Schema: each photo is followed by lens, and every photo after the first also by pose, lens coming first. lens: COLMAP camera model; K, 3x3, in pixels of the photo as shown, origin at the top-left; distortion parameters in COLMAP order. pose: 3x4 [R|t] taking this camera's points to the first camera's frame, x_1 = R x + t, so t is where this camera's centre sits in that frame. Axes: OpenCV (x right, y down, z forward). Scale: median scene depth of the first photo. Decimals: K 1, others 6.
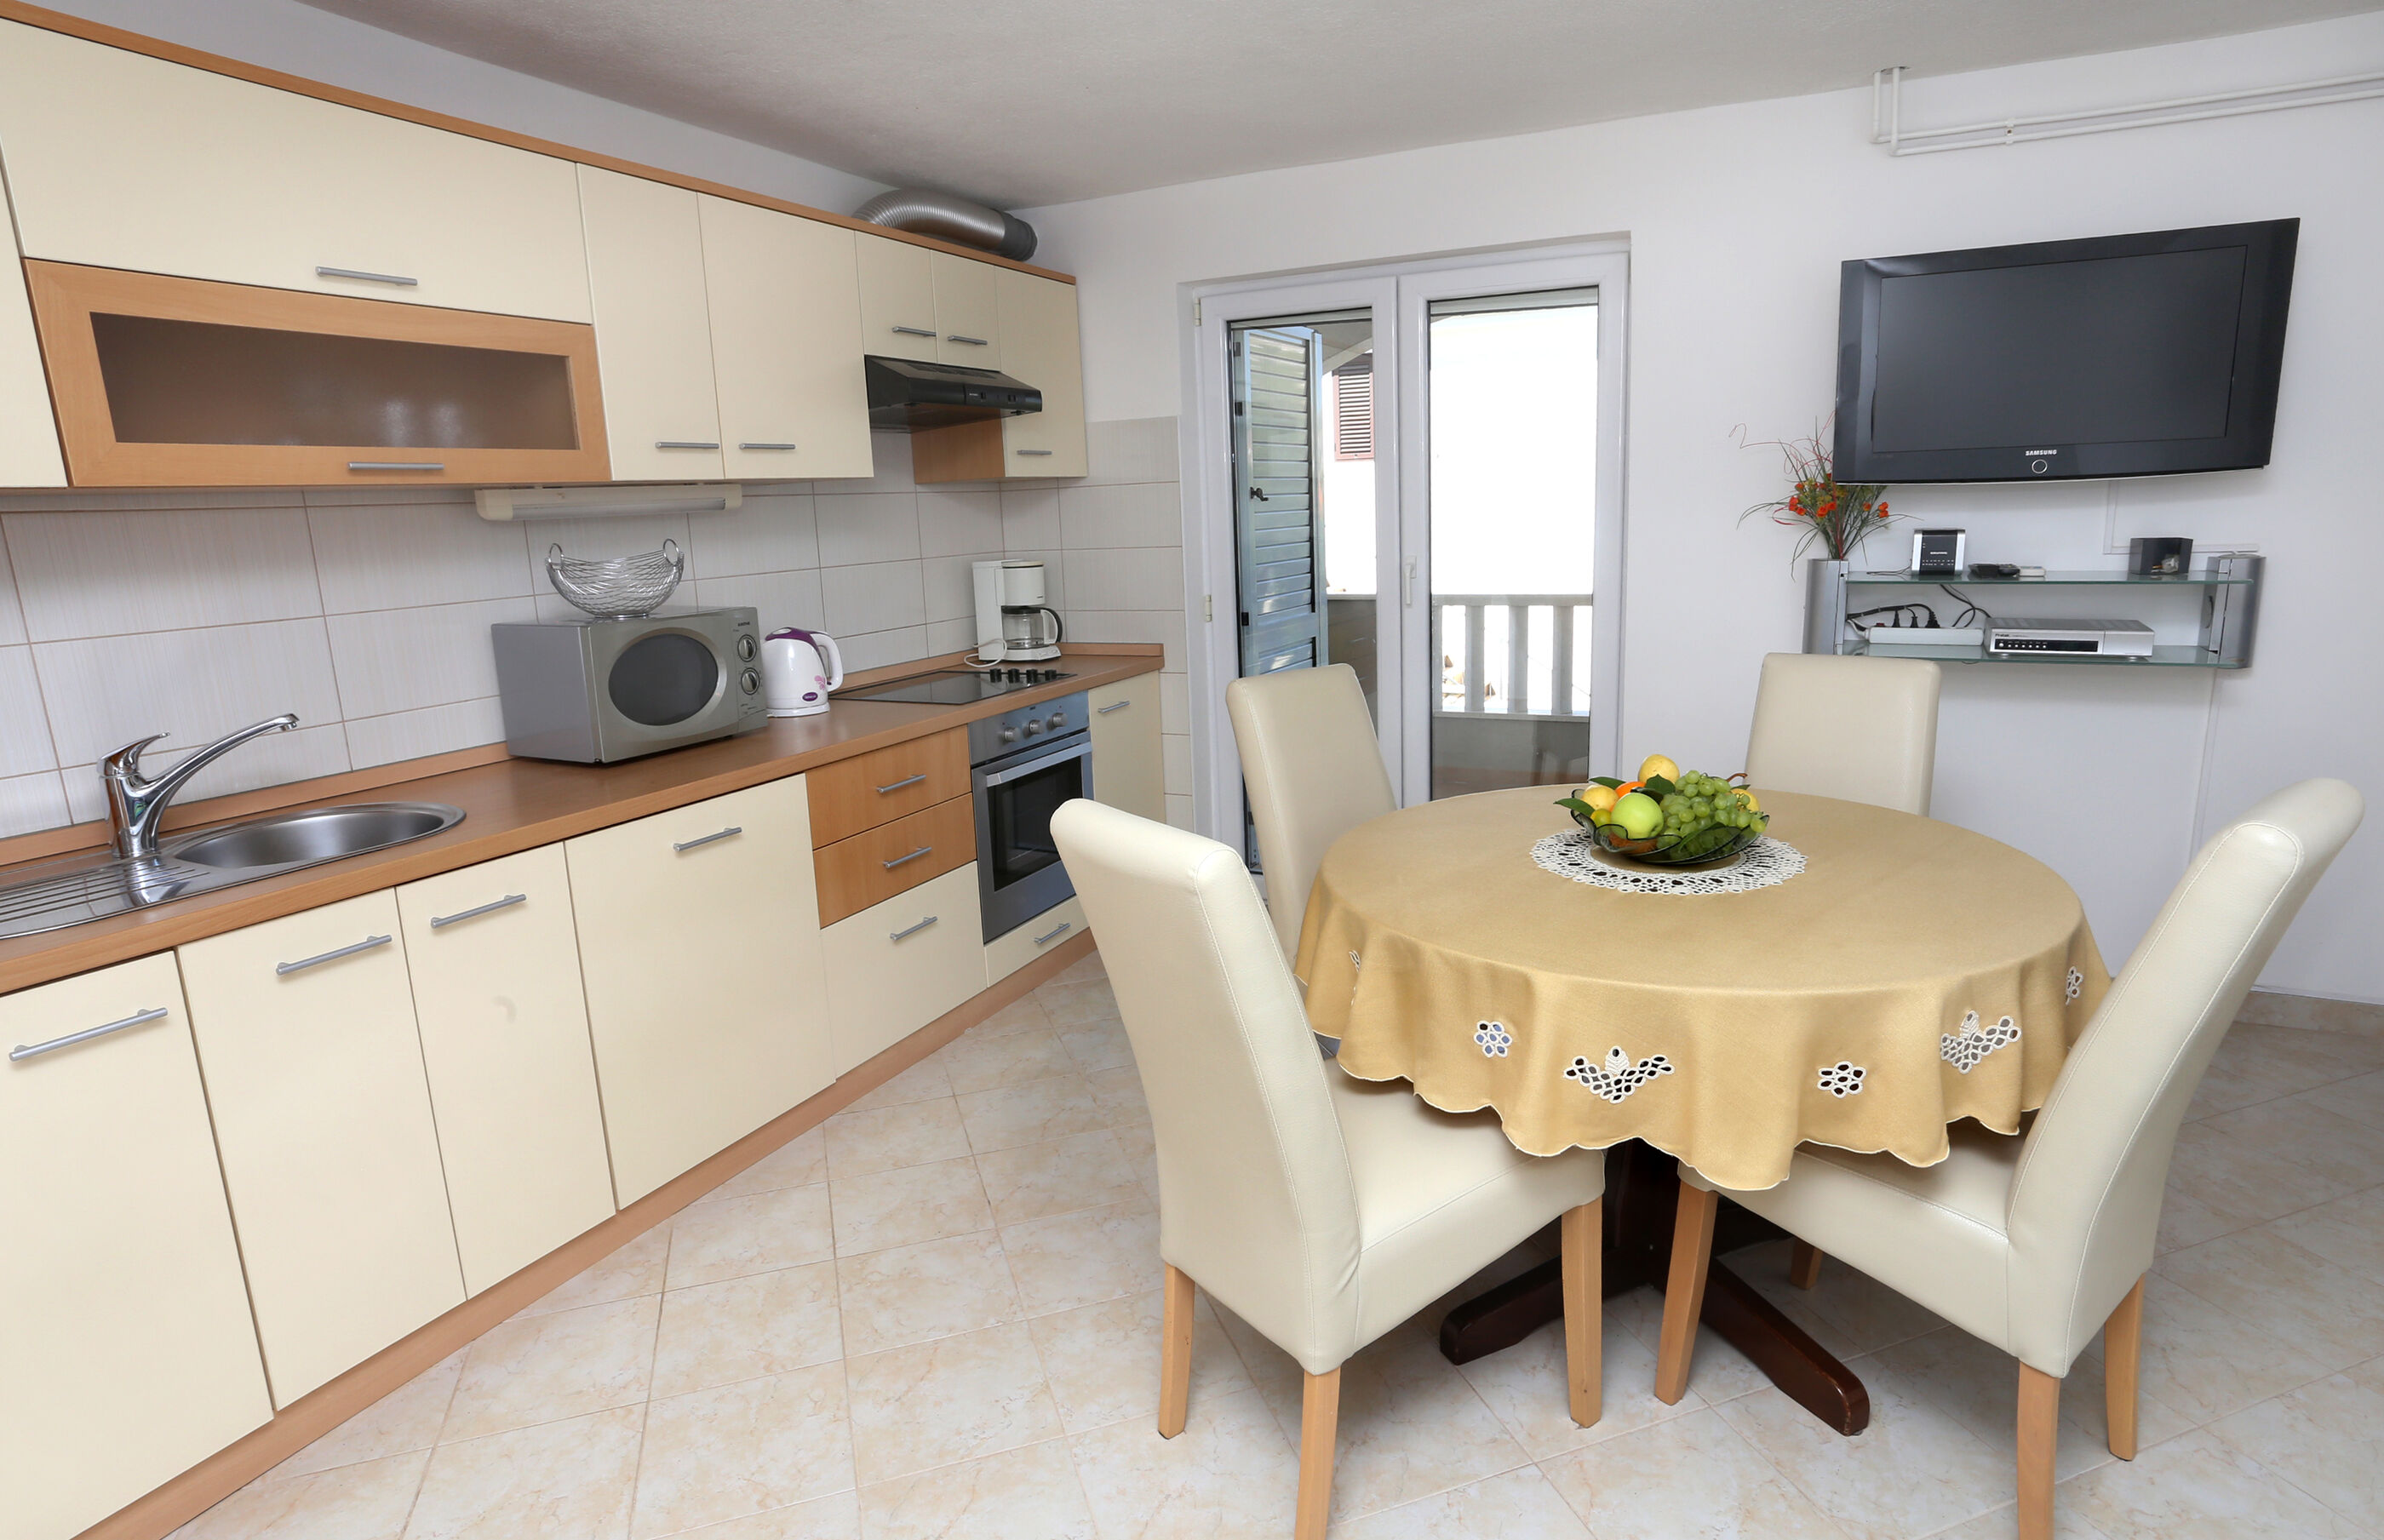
lens RADIAL K [[1262.6, 0, 1220.6], [0, 1262.6, 777.0], [0, 0, 1]] dist [-0.080488, 0.040449]
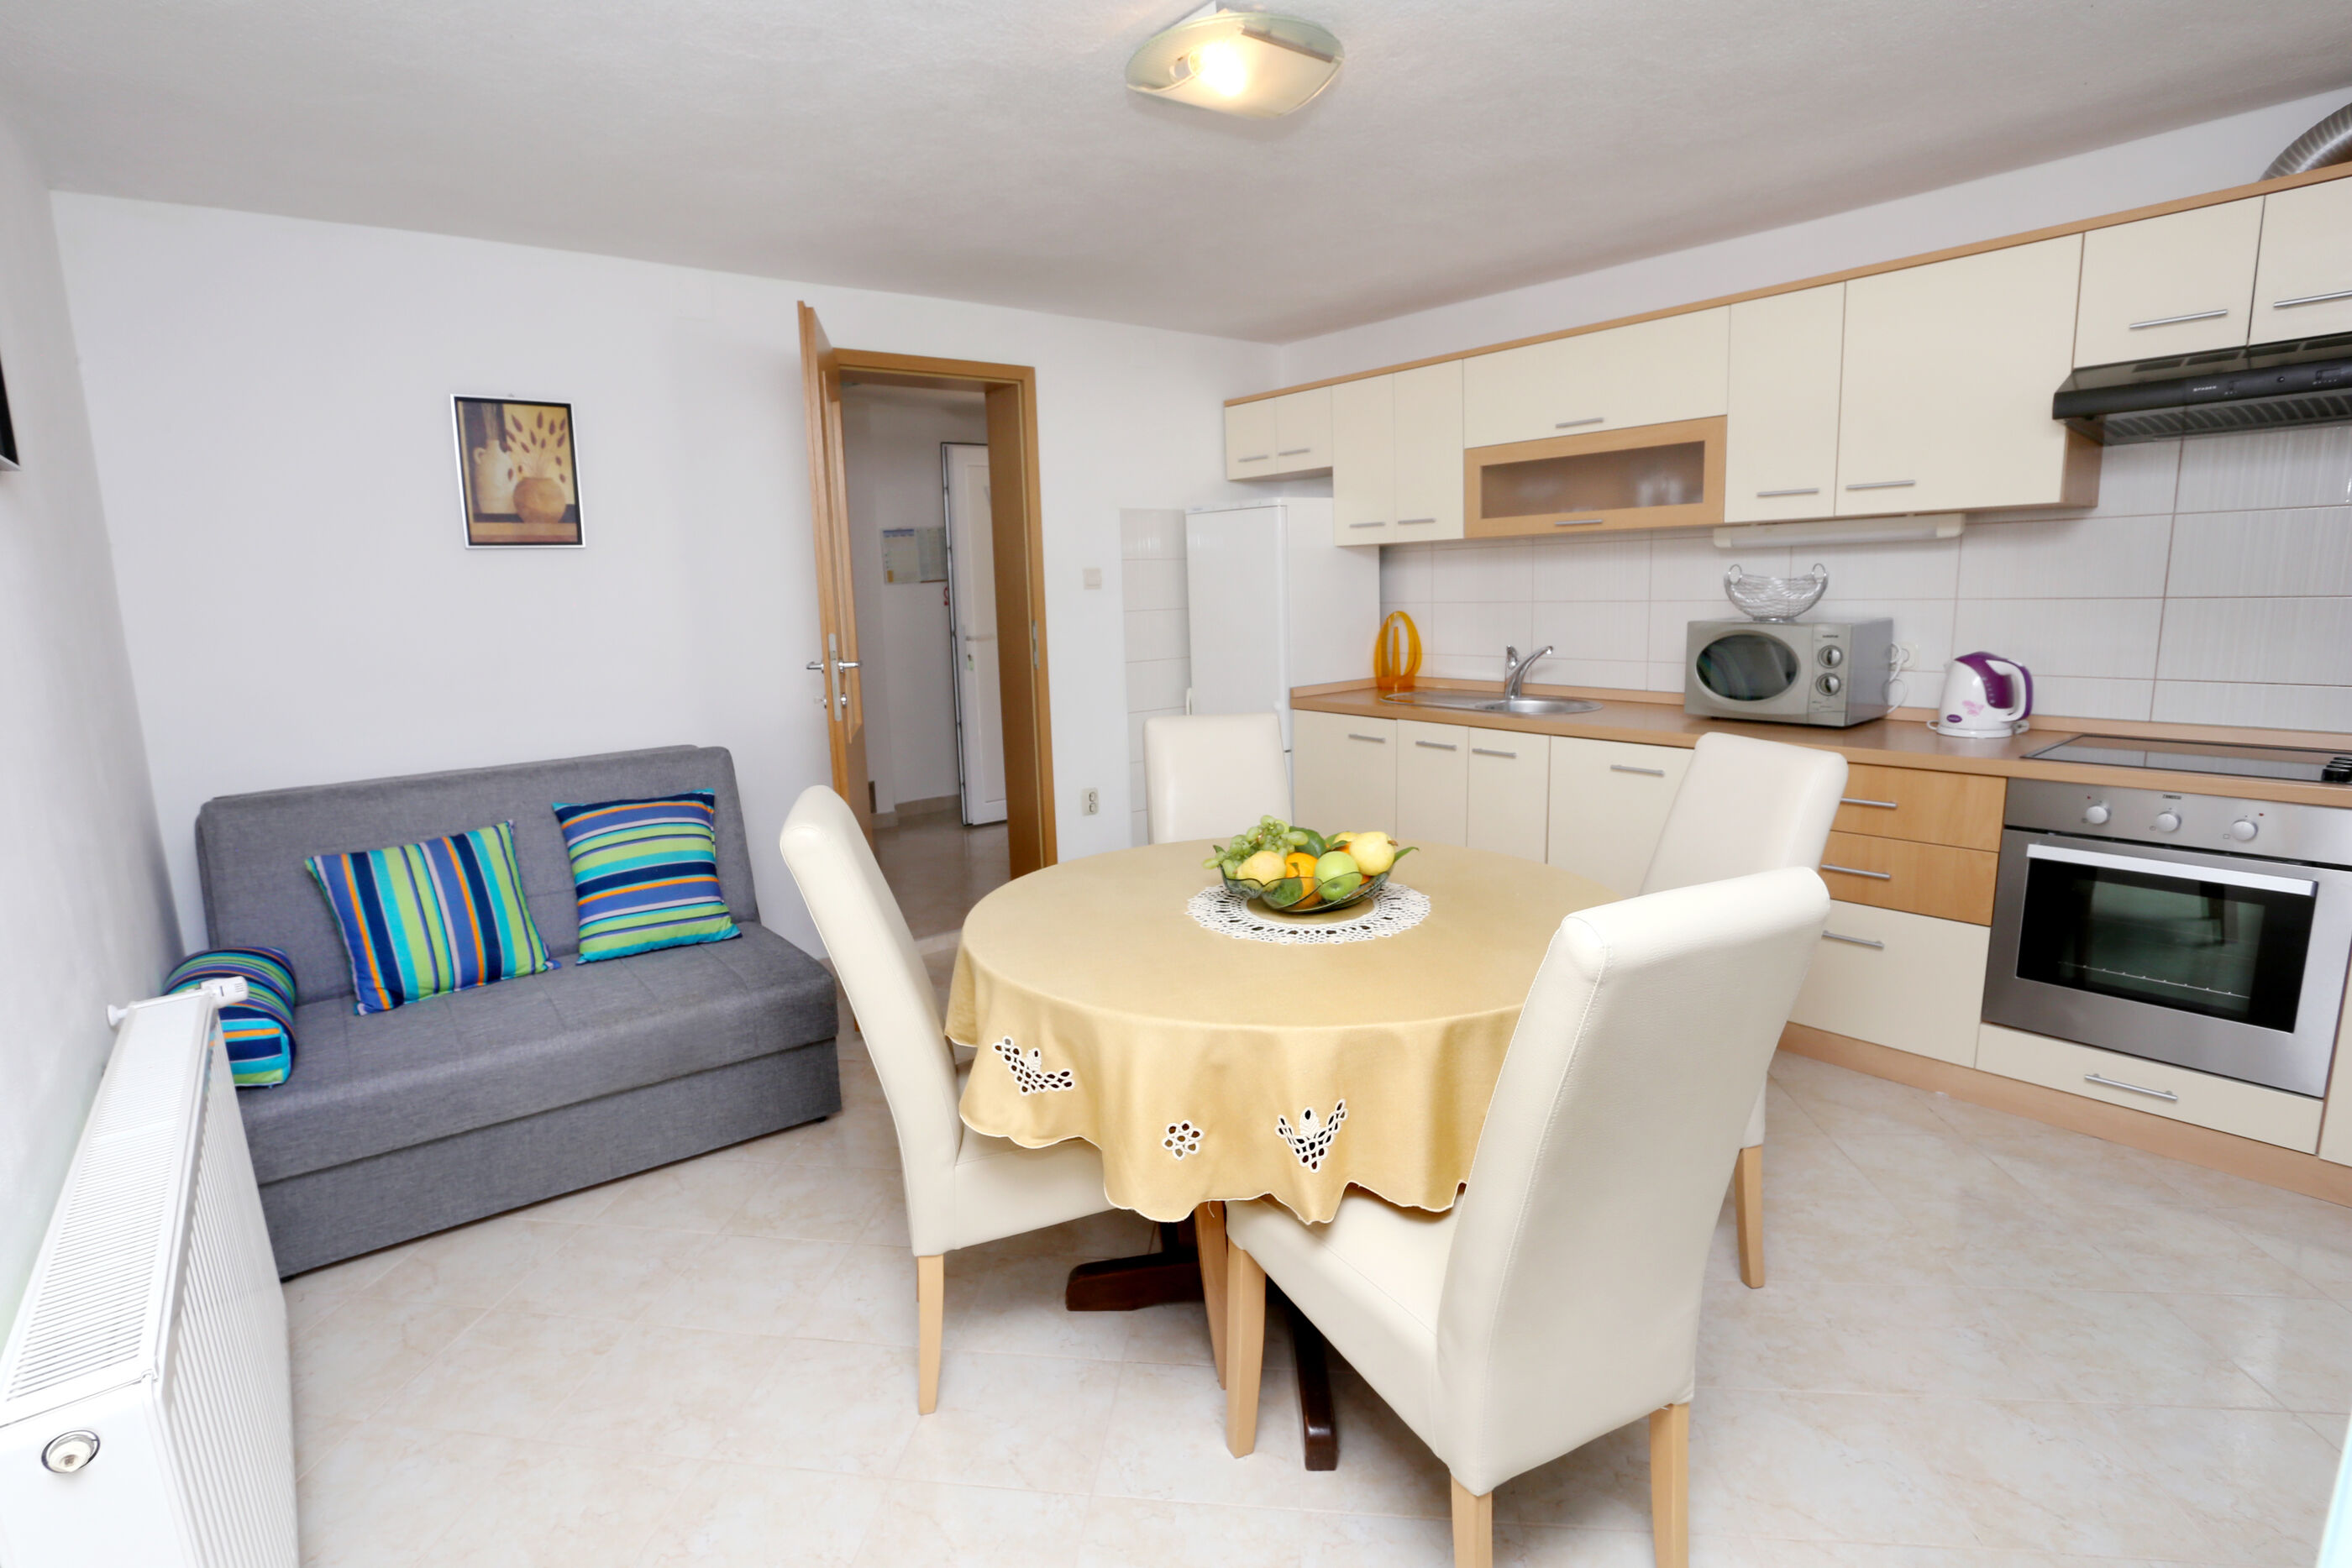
lens RADIAL K [[1138.5, 0, 1167.0], [0, 1138.5, 796.9], [0, 0, 1]] dist [-0.082241, 0.033516]
pose [[-0.441181, 0.206537, -0.873328, 0.816344], [-0.146339, 0.943573, 0.297076, -0.188805], [0.885406, 0.258866, -0.386063, 0.835854]]
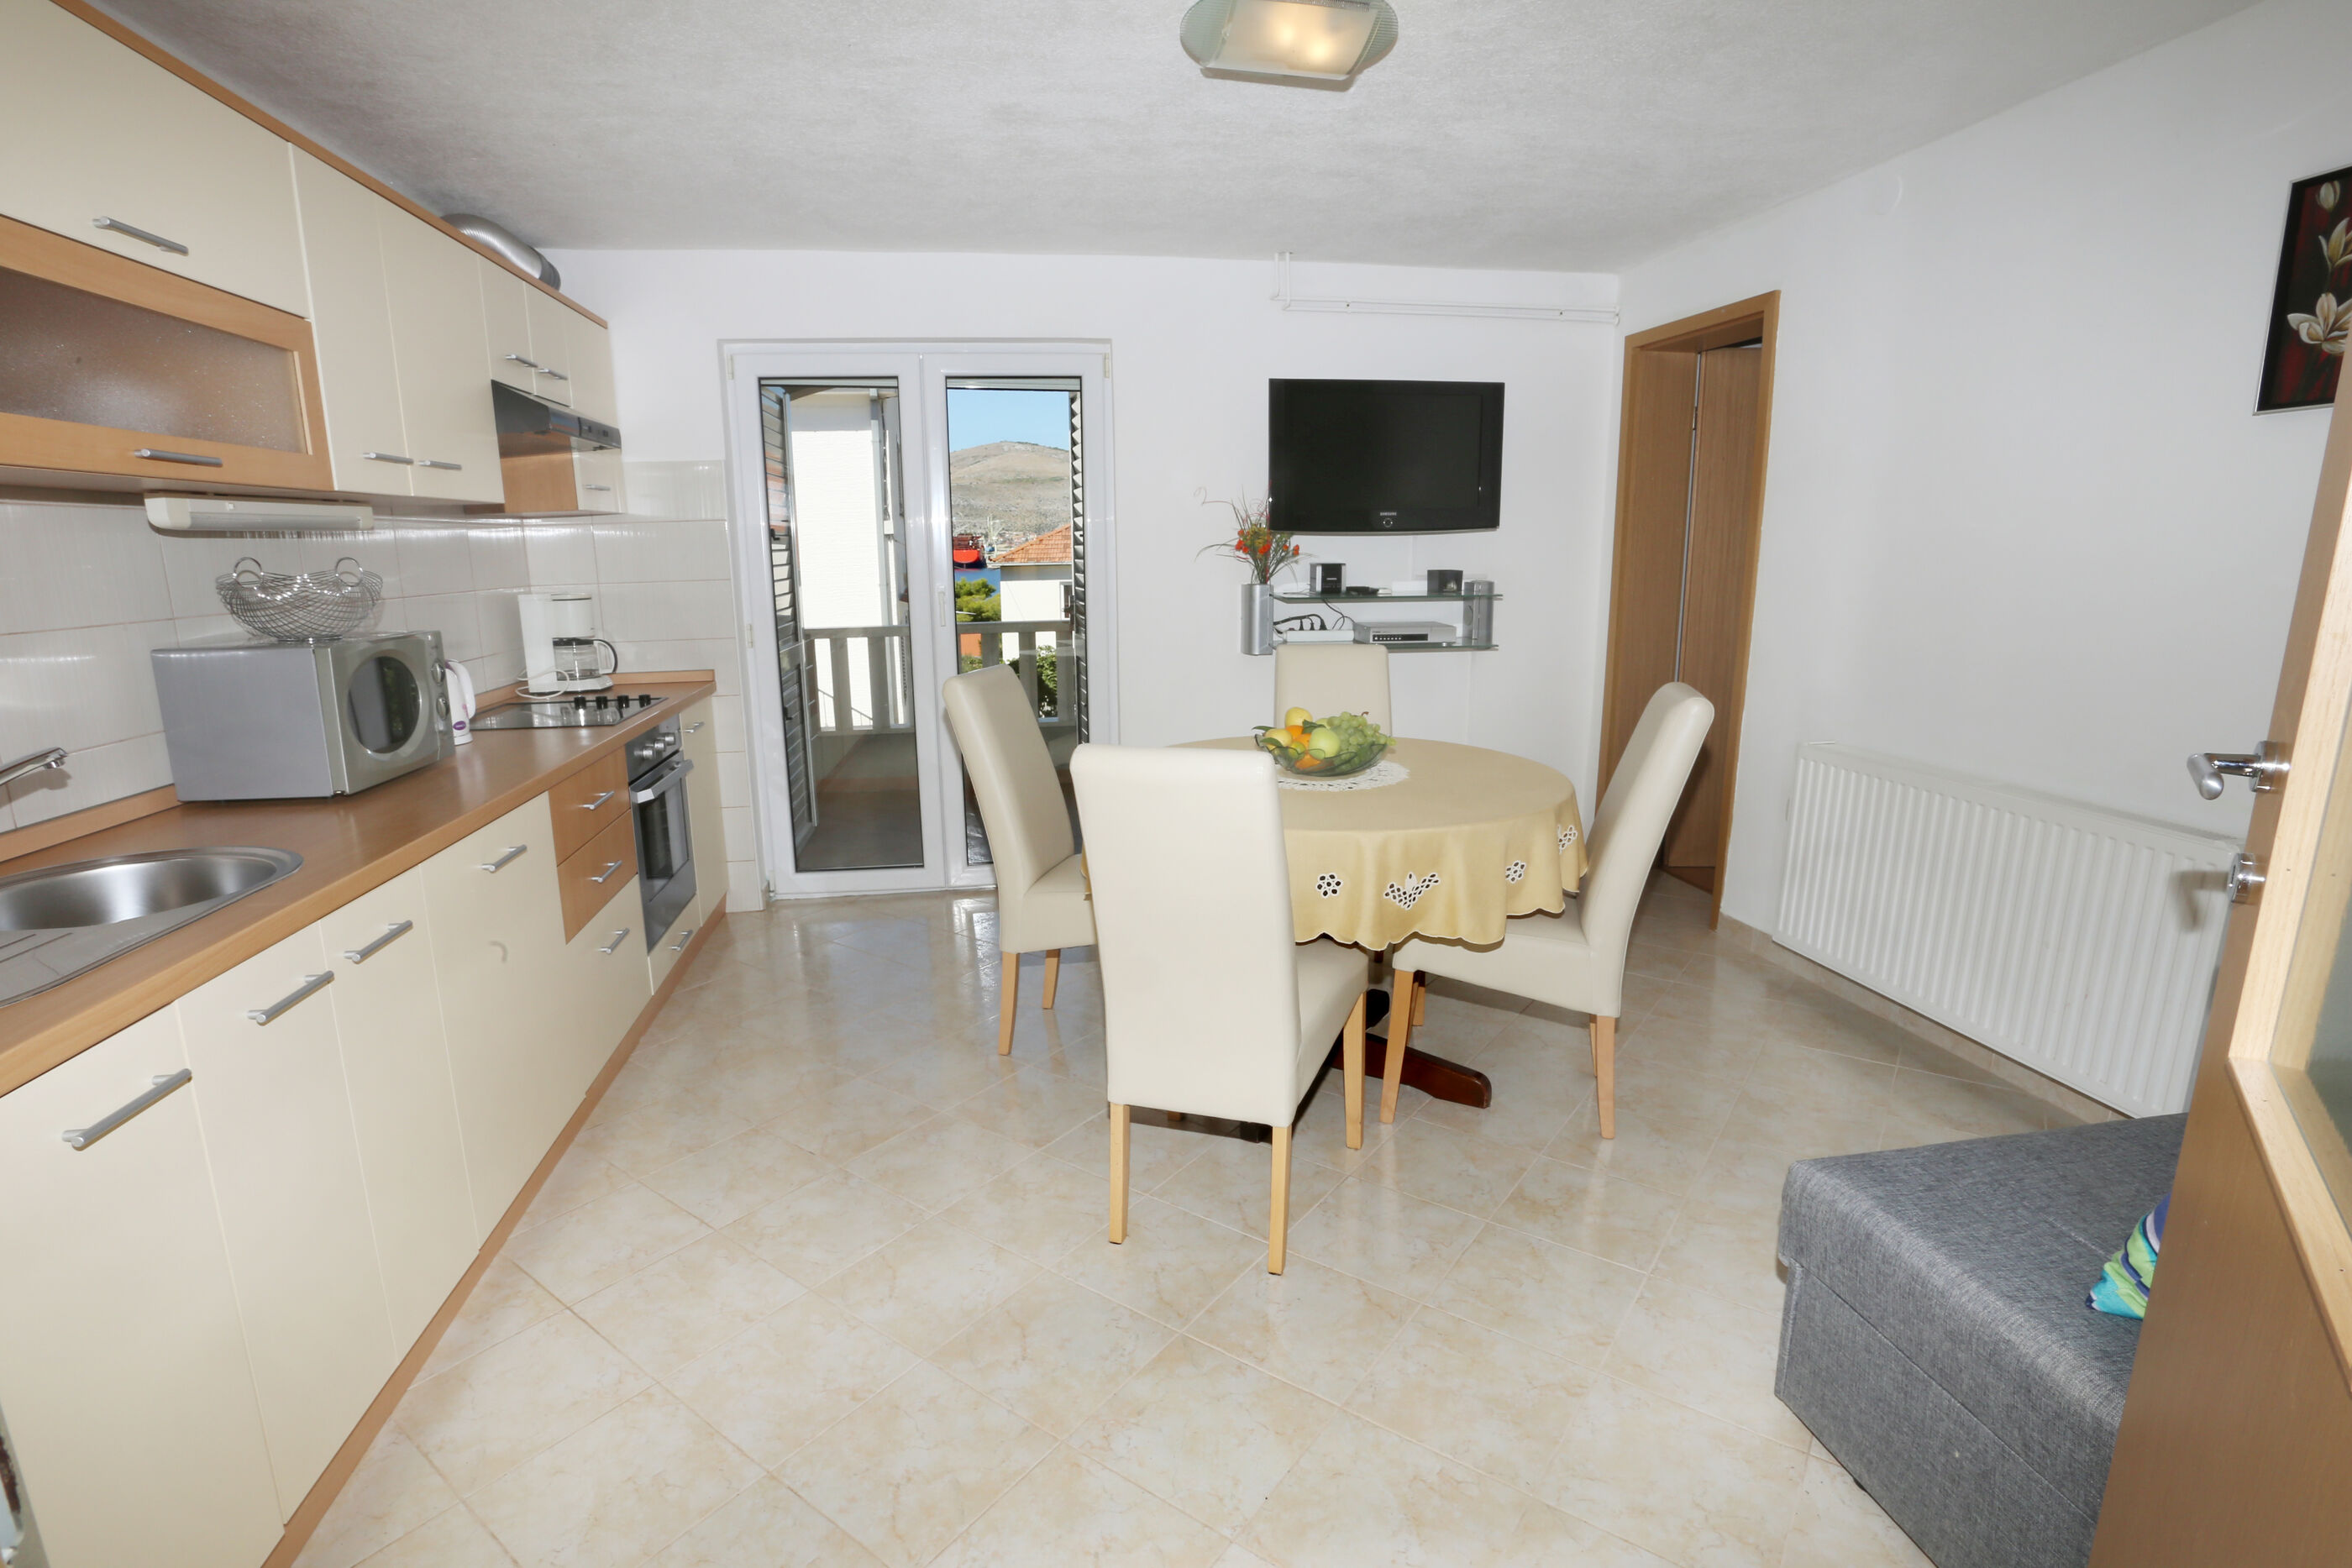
lens RADIAL K [[1138.5, 0, 1167.0], [0, 1138.5, 796.9], [0, 0, 1]] dist [-0.082241, 0.033516]
pose [[0.823621, -0.097933, 0.558621, -0.378307], [0.102101, 0.994489, 0.023809, 0.027553], [-0.557875, 0.037426, 0.829081, -0.016023]]
